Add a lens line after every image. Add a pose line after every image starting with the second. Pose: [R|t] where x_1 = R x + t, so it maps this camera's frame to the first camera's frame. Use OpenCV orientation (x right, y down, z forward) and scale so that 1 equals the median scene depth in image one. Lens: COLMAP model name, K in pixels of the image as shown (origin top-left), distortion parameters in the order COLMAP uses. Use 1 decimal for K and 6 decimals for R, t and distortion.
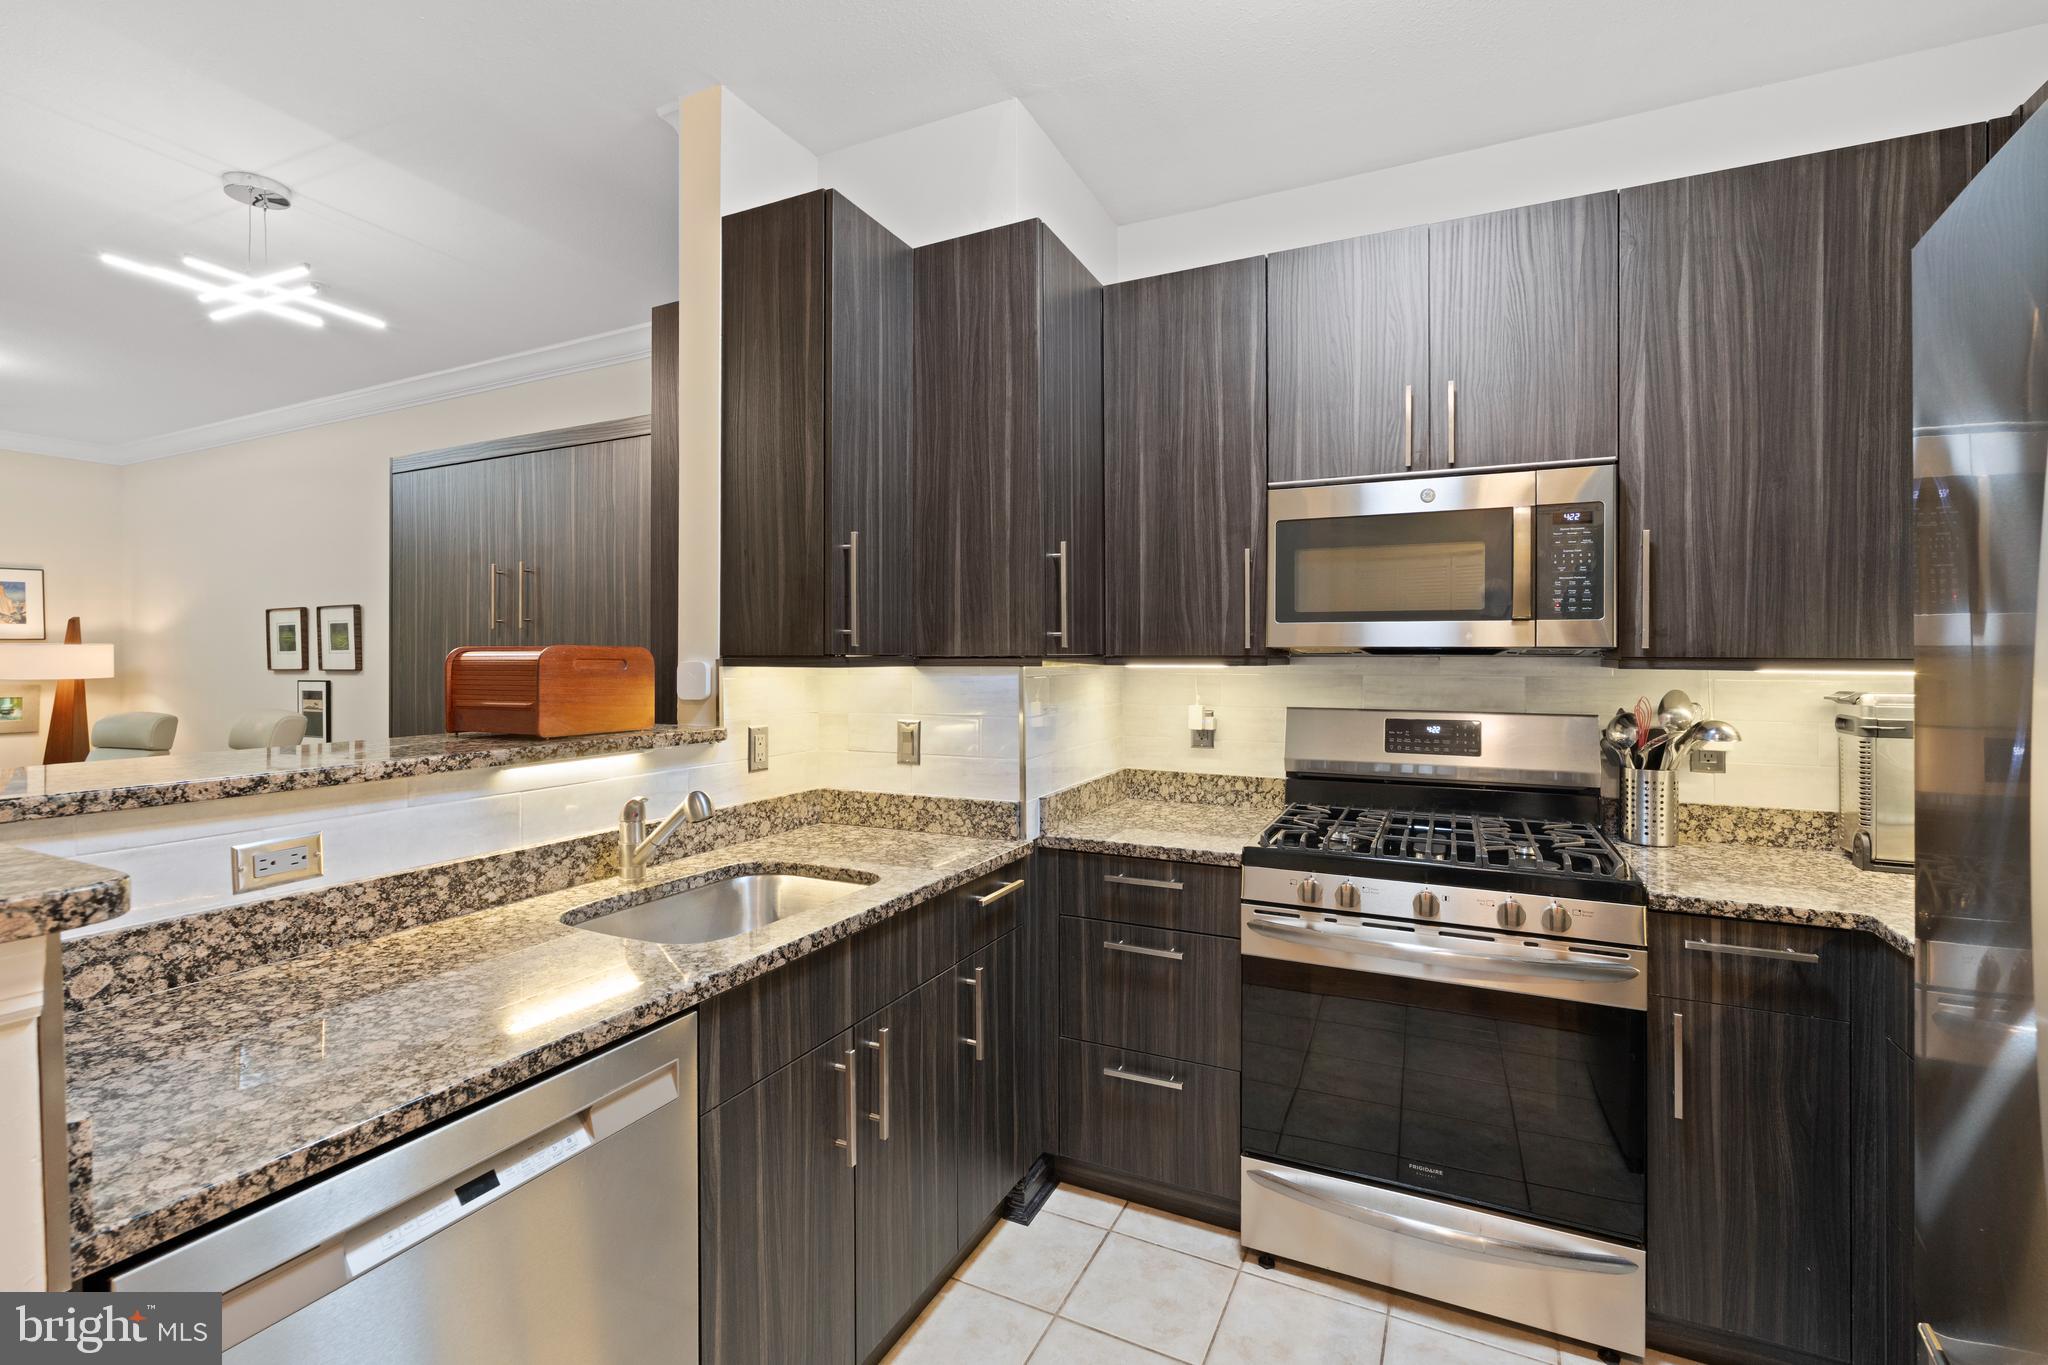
lens RADIAL K [[901.8, 0, 1030.3], [0, 901.8, 651.1], [0, 0, 1]] dist [-0.004898, 0.001557]
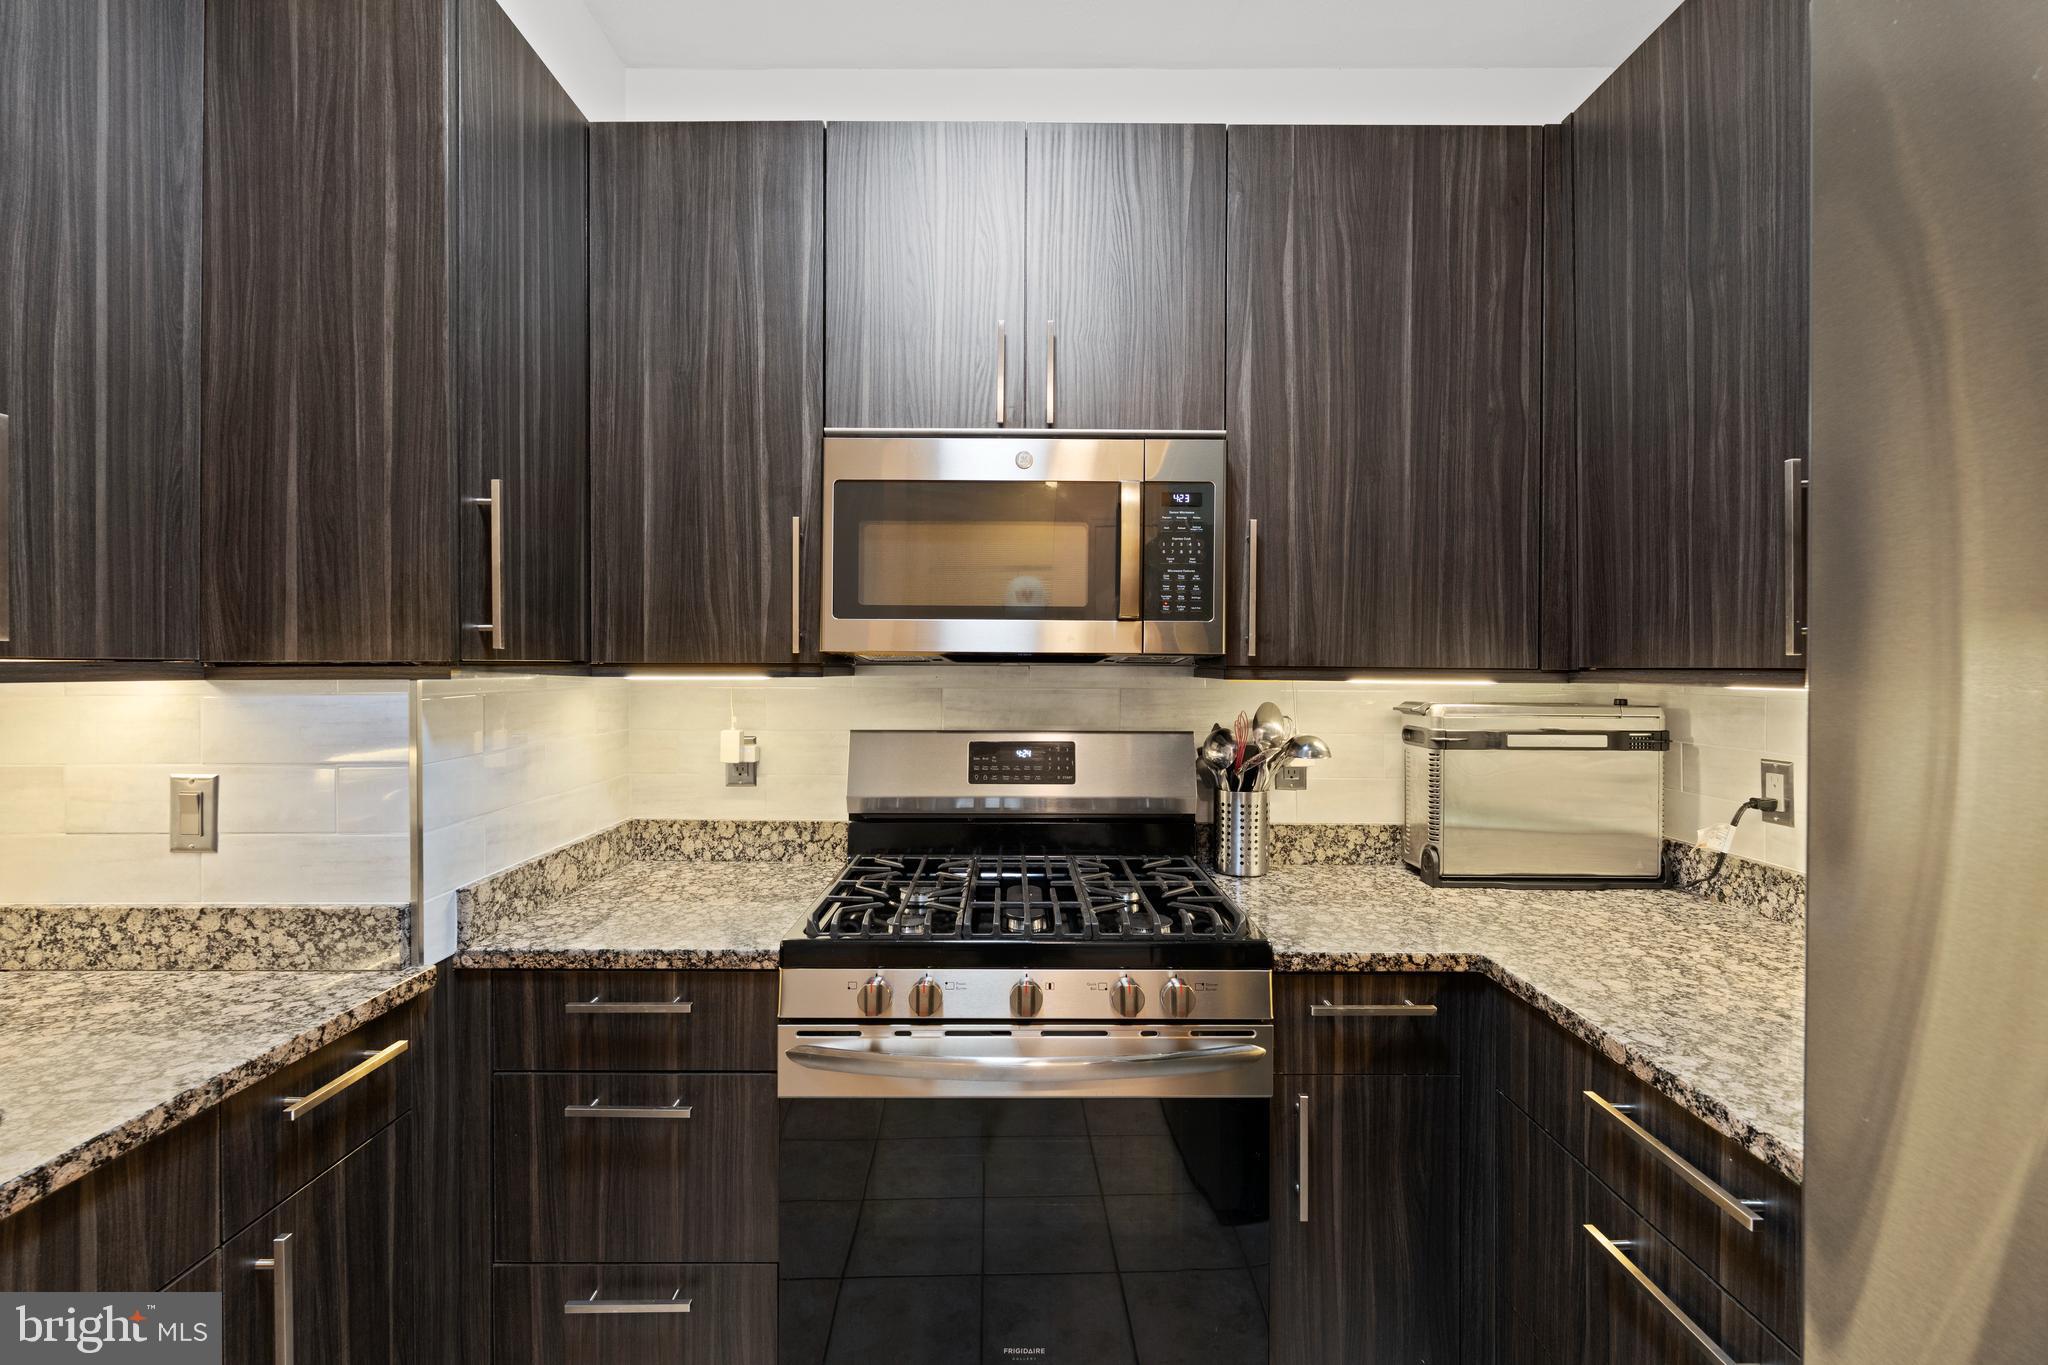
lens RADIAL K [[901.8, 0, 1020.7], [0, 901.8, 667.1], [0, 0, 1]] dist [-0.004898, 0.001557]
pose [[0.901217, 0.001835, 0.433365, 0.095298], [-0.004835, 0.999971, 0.005821, 0.003266], [-0.433342, -0.007341, 0.901200, 0.282619]]
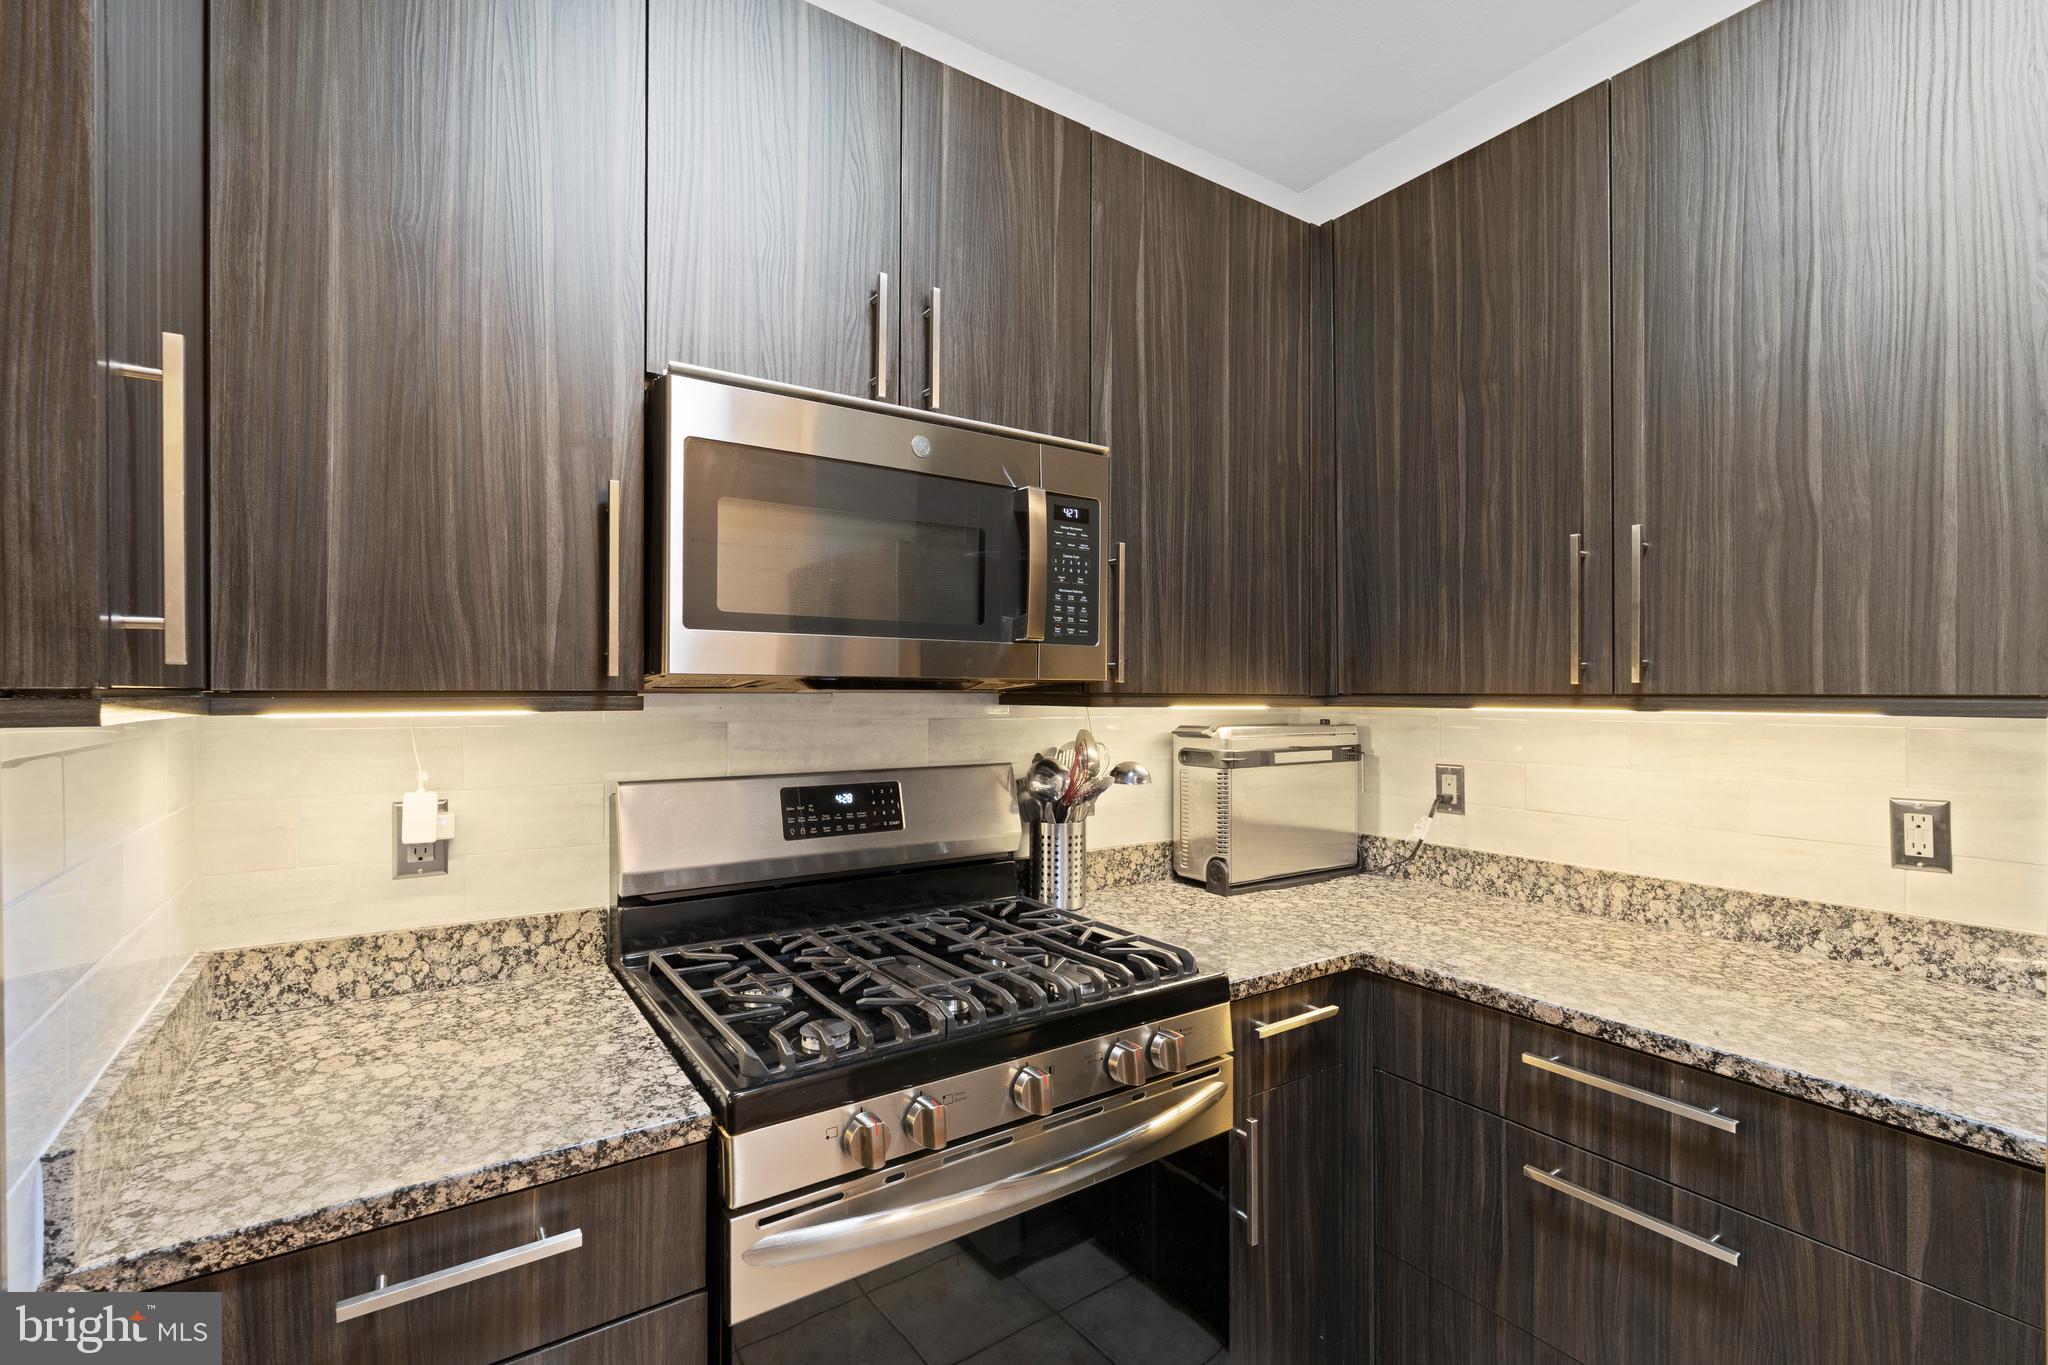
lens RADIAL K [[901.8, 0, 1023.2], [0, 901.8, 690.9], [0, 0, 1]] dist [-0.004898, 0.001557]
pose [[0.510526, 0.001244, 0.859861, -0.084131], [-0.004299, 0.999990, 0.001106, 0.003610], [-0.859852, -0.004261, 0.510526, 0.584224]]
